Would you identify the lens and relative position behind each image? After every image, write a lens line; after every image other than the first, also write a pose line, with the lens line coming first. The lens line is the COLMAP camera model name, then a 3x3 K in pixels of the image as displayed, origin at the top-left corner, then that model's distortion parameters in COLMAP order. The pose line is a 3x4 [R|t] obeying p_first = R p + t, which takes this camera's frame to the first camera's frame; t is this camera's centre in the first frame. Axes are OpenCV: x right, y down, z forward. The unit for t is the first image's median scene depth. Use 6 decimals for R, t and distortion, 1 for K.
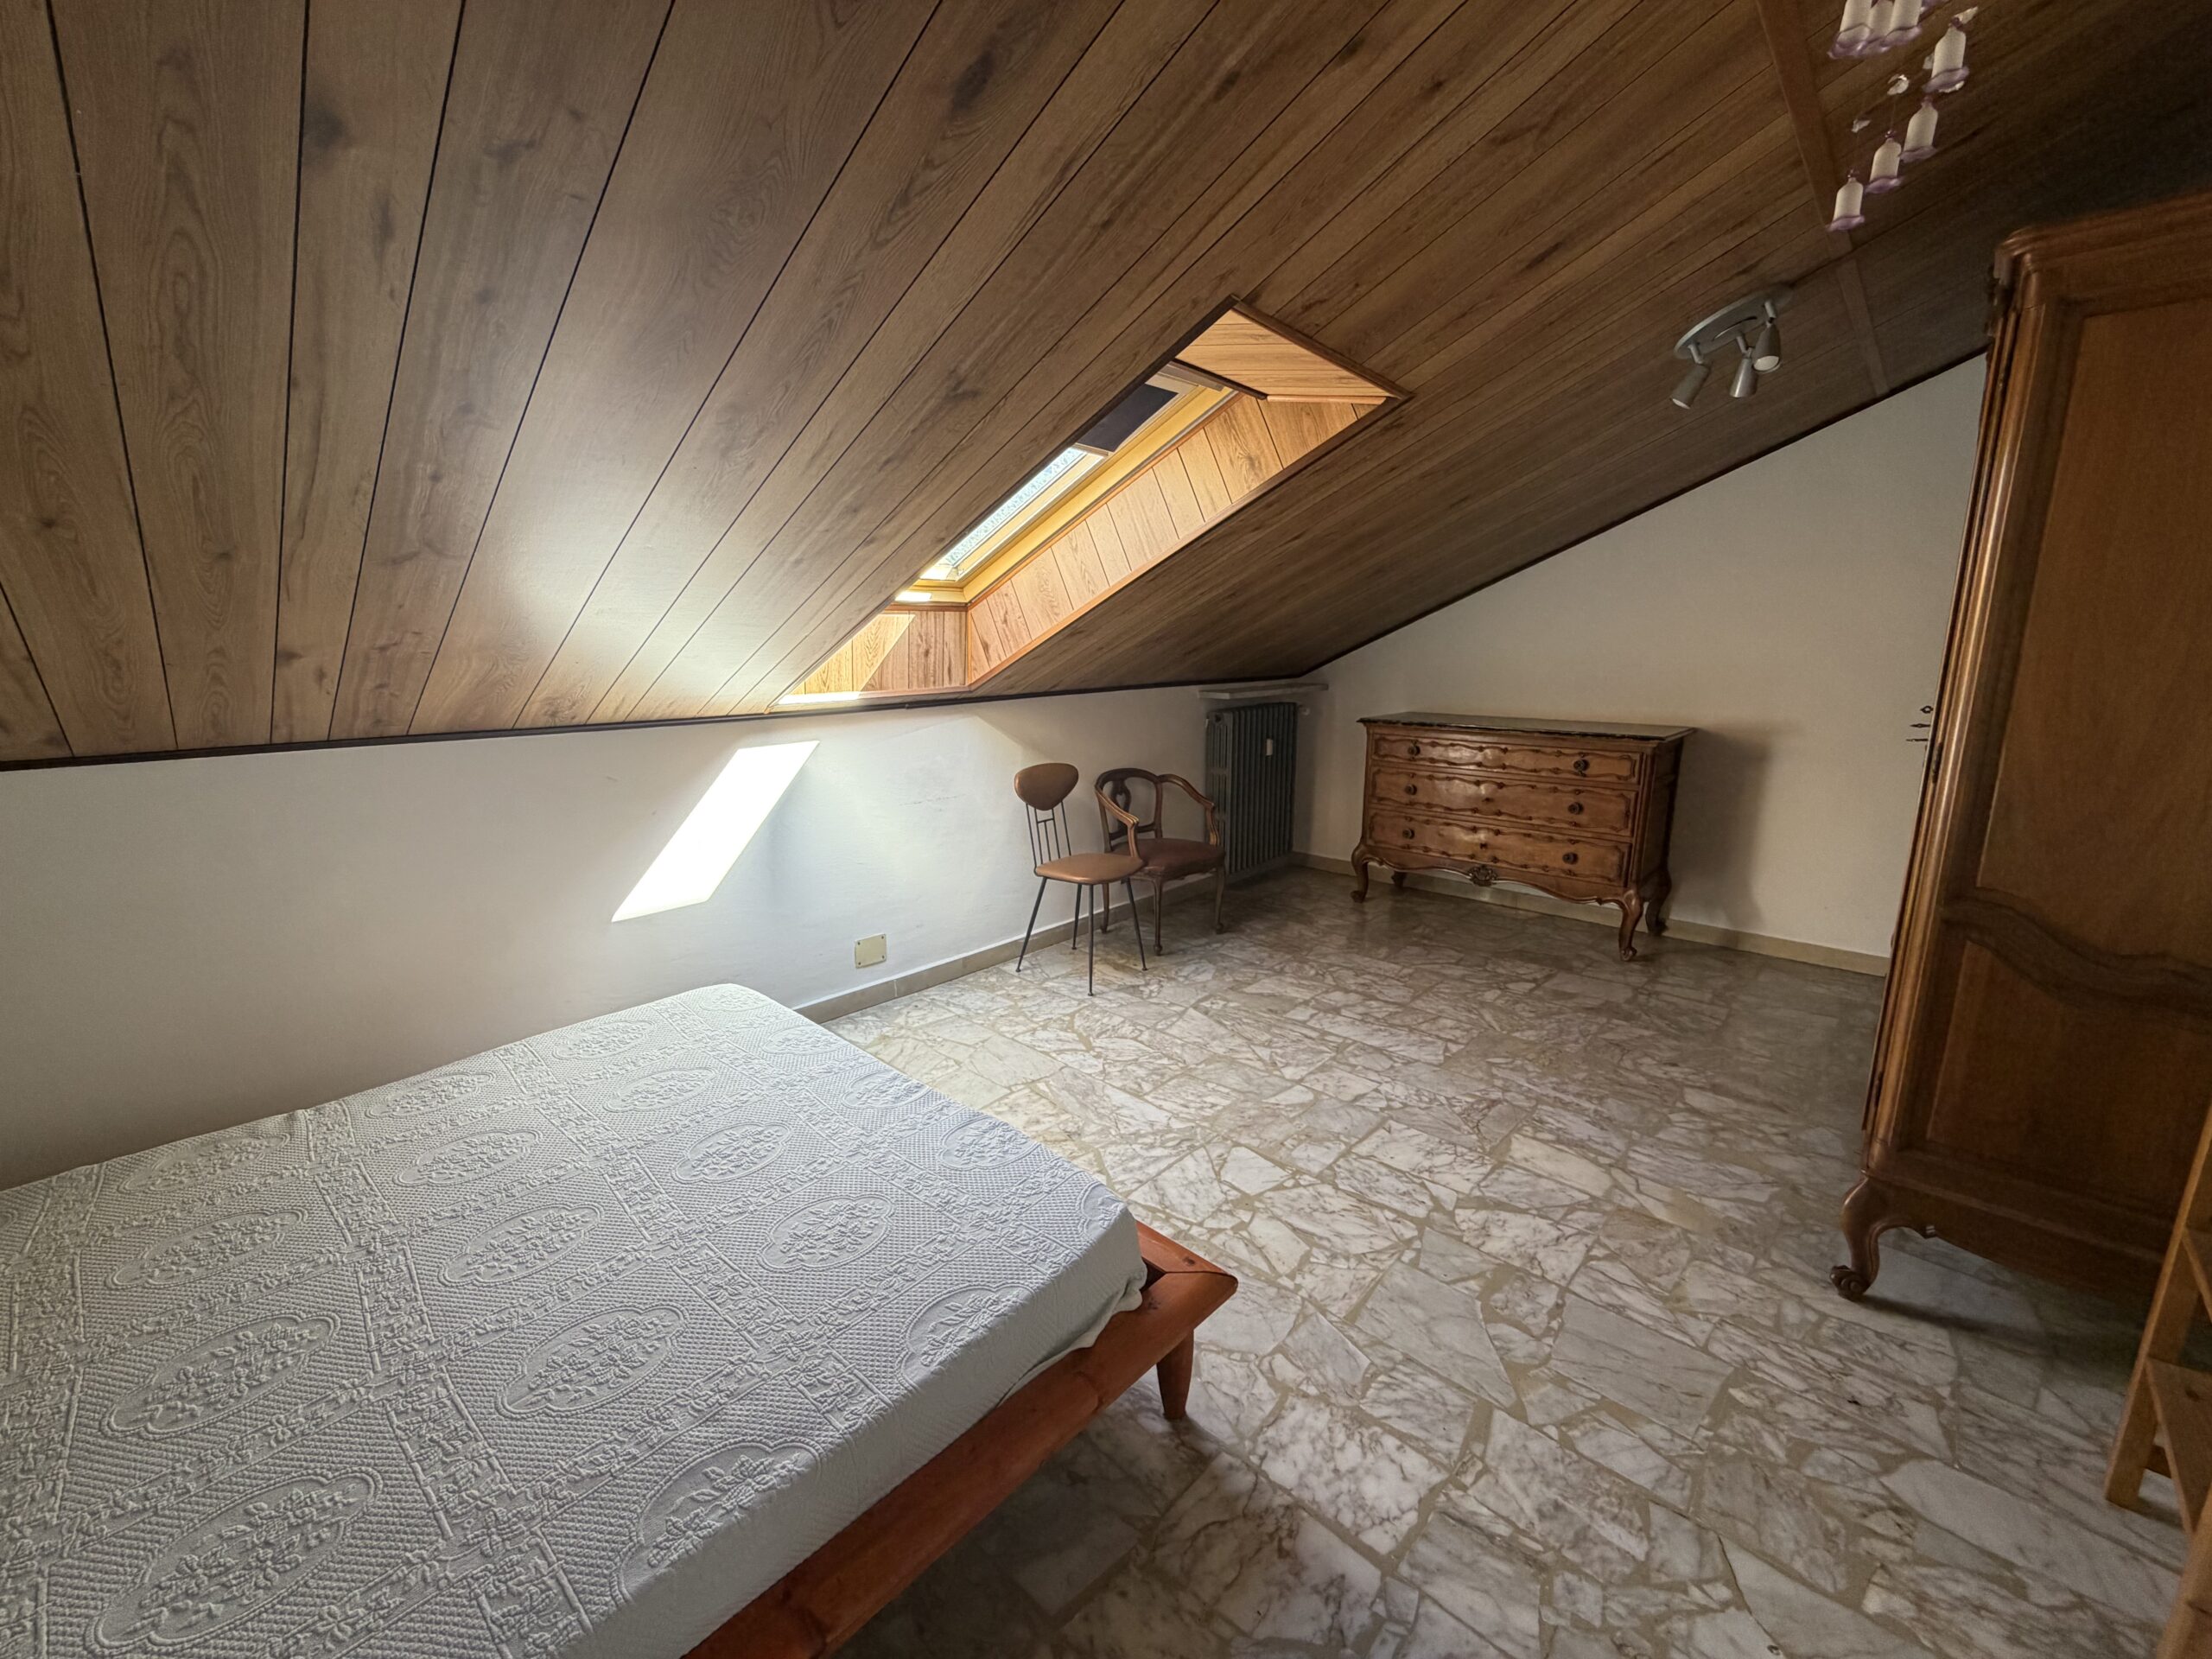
lens RADIAL K [[879.2, 0, 1100.0], [0, 879.2, 831.2], [0, 0, 1]] dist [-0.000042, 0.000012]
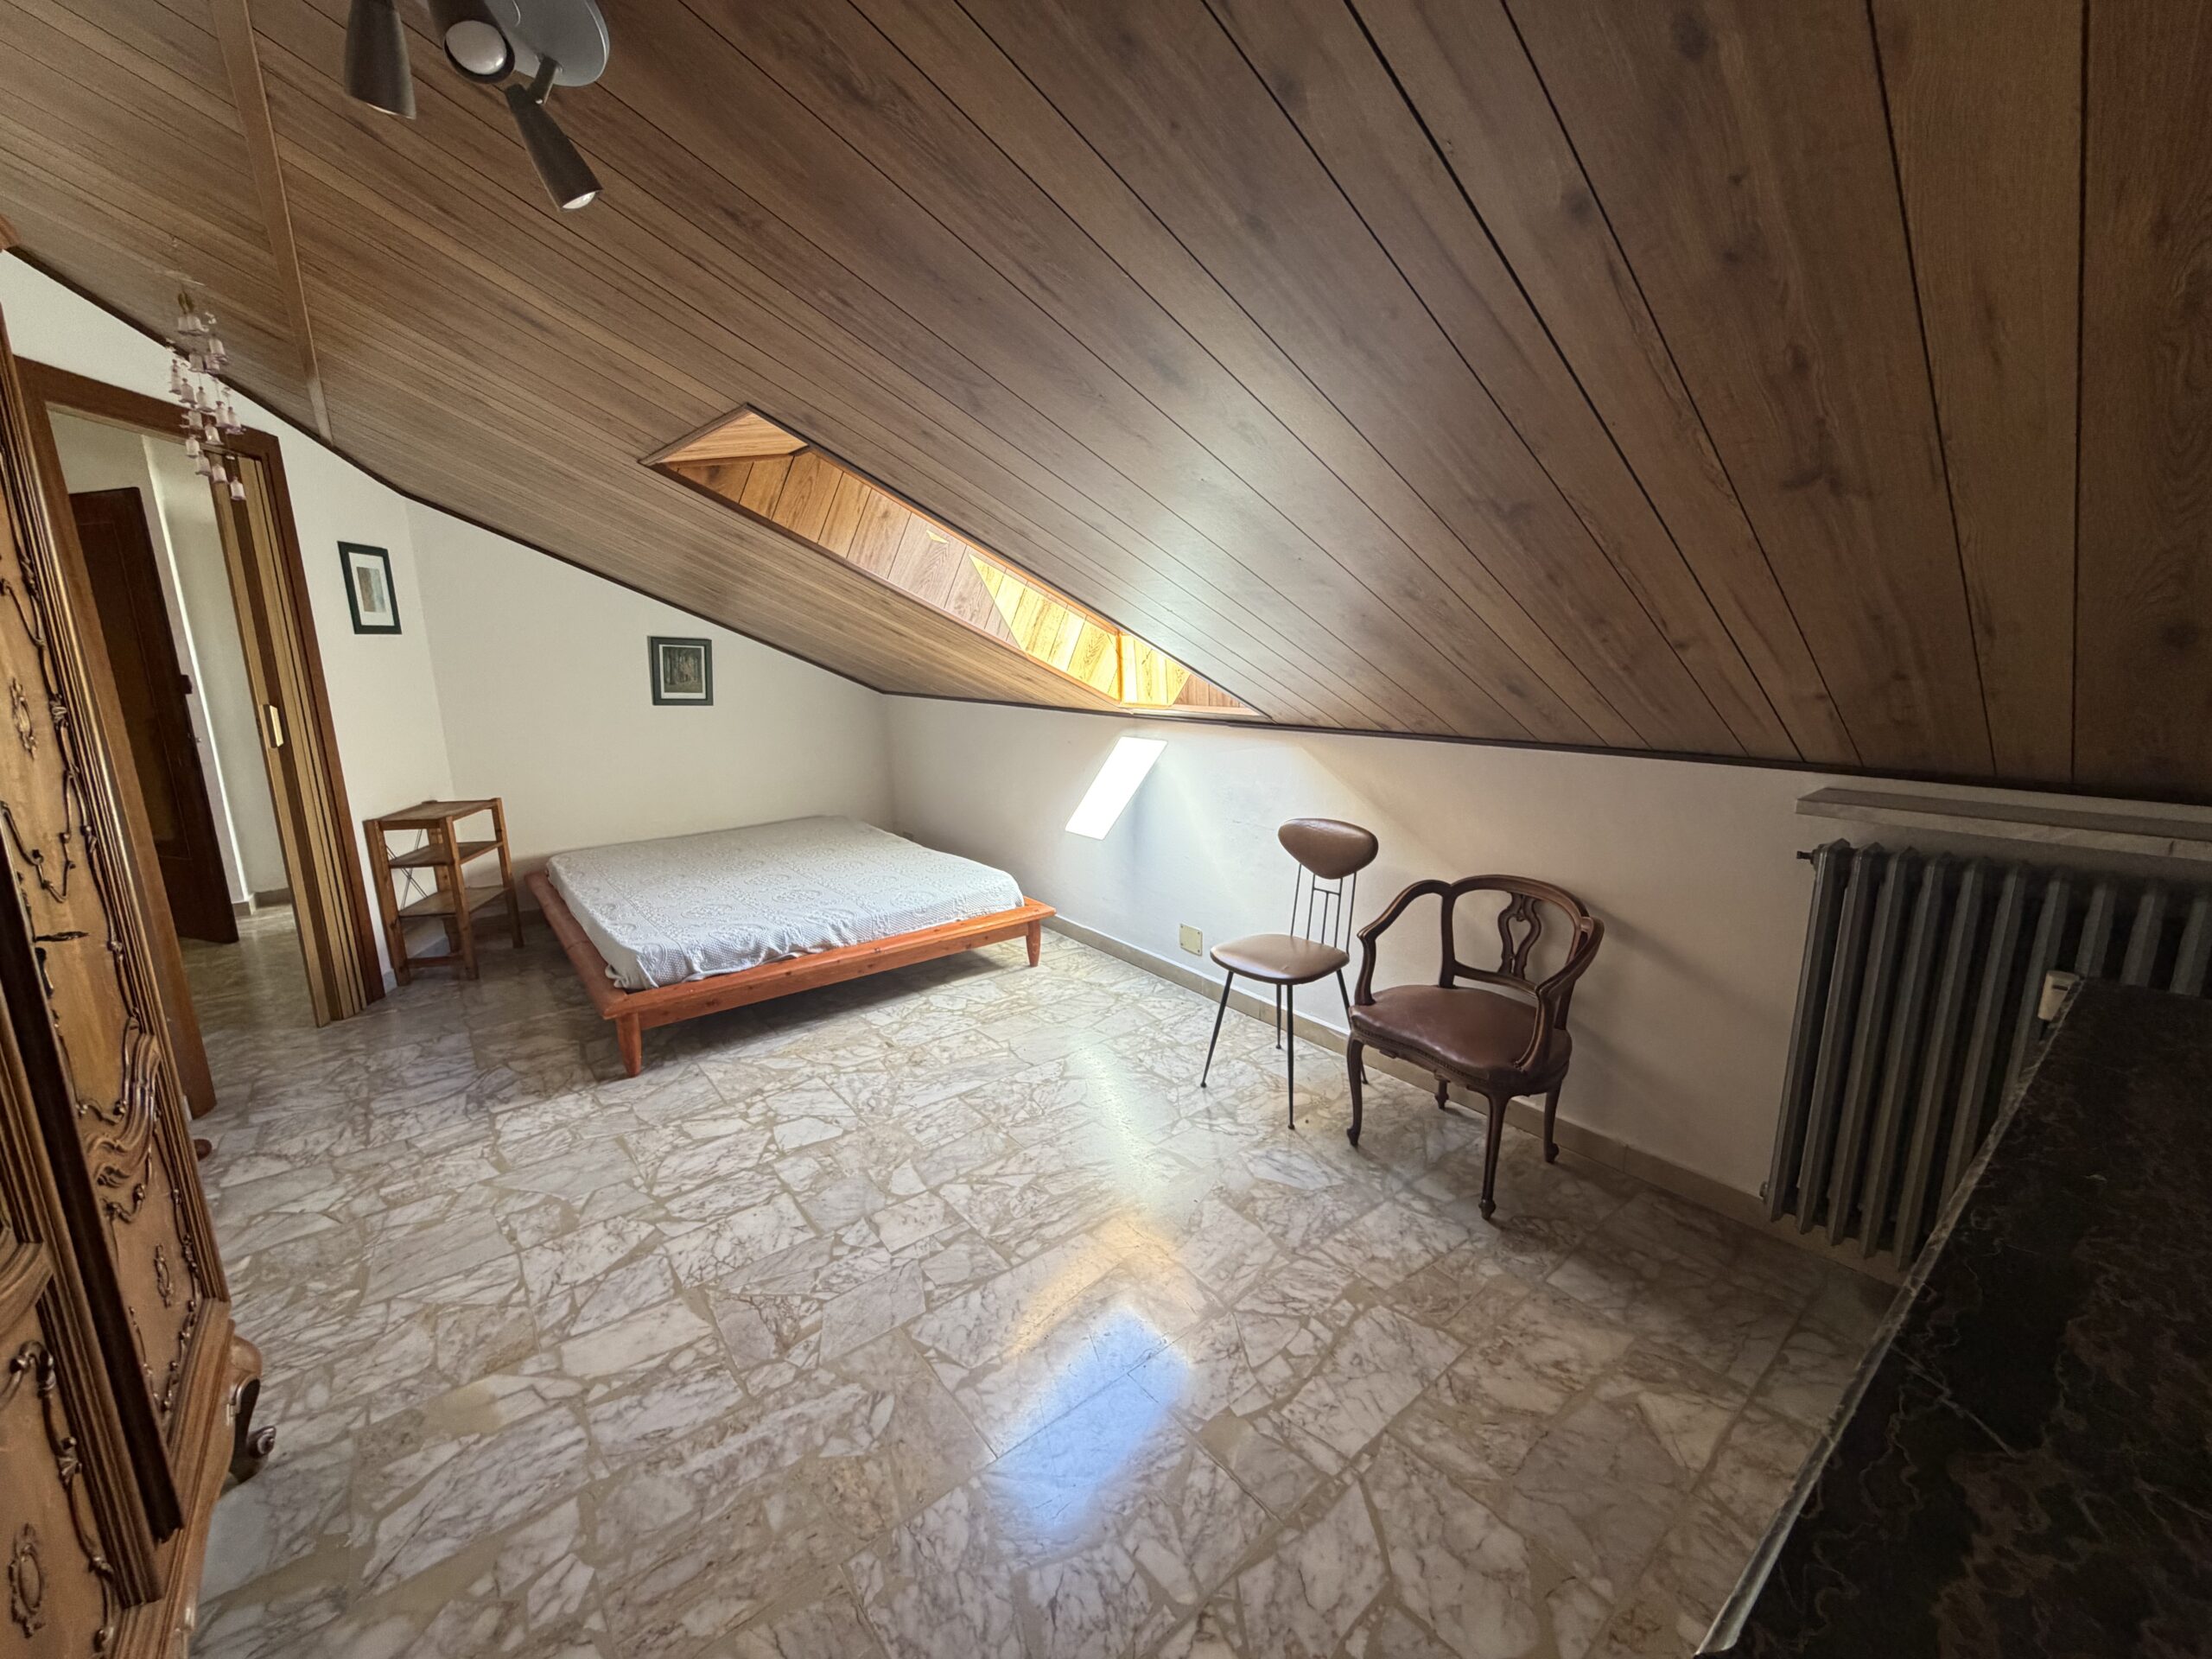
lens RADIAL K [[885.1, 0, 1106.3], [0, 885.1, 813.8], [0, 0, 1]] dist [-0.002526, -0.000679]
pose [[-0.132117, 0.198485, -0.971159, 1.106502], [-0.200518, 0.954139, 0.222285, -0.330126], [0.970741, 0.224103, -0.086258, 1.326445]]
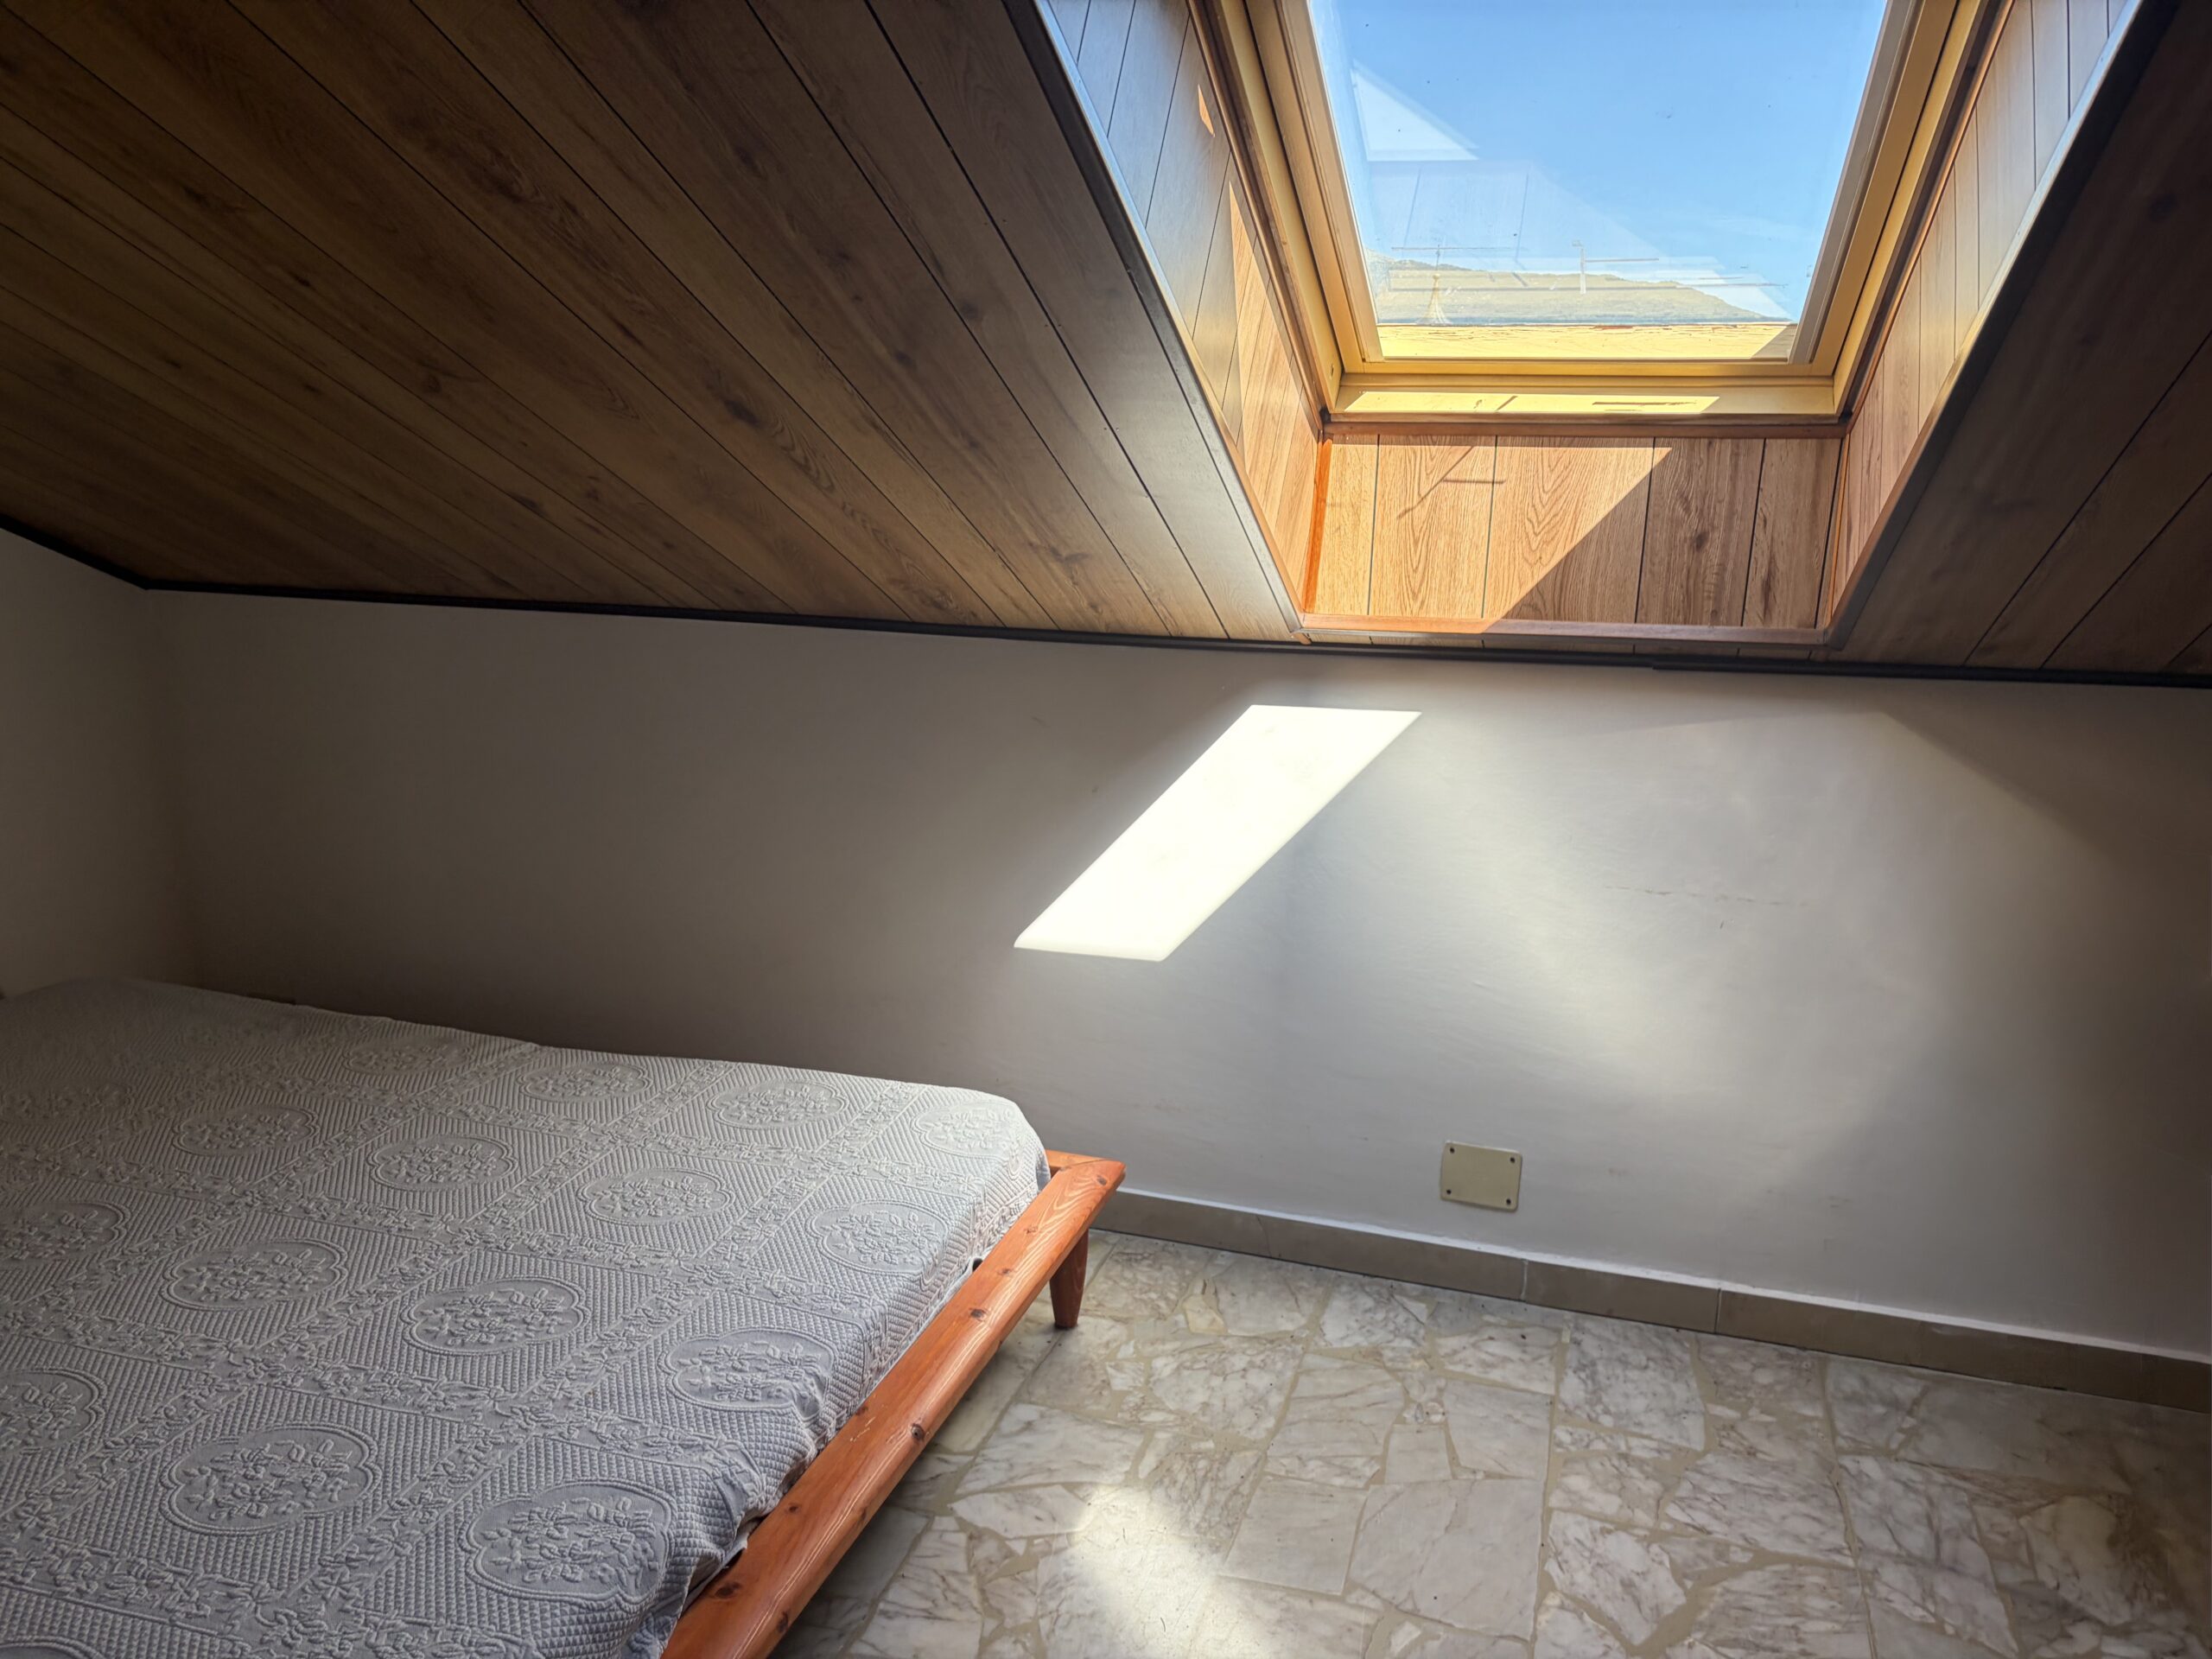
lens RADIAL K [[1682.9, 0, 1106.0], [0, 1682.9, 829.5], [0, 0, 1]] dist [0.009969, 0.001920]
pose [[0.441143, 0.205782, -0.873526, 0.531764], [-0.210836, 0.969878, 0.122005, -0.146363], [0.872319, 0.130349, 0.471241, 0.539433]]
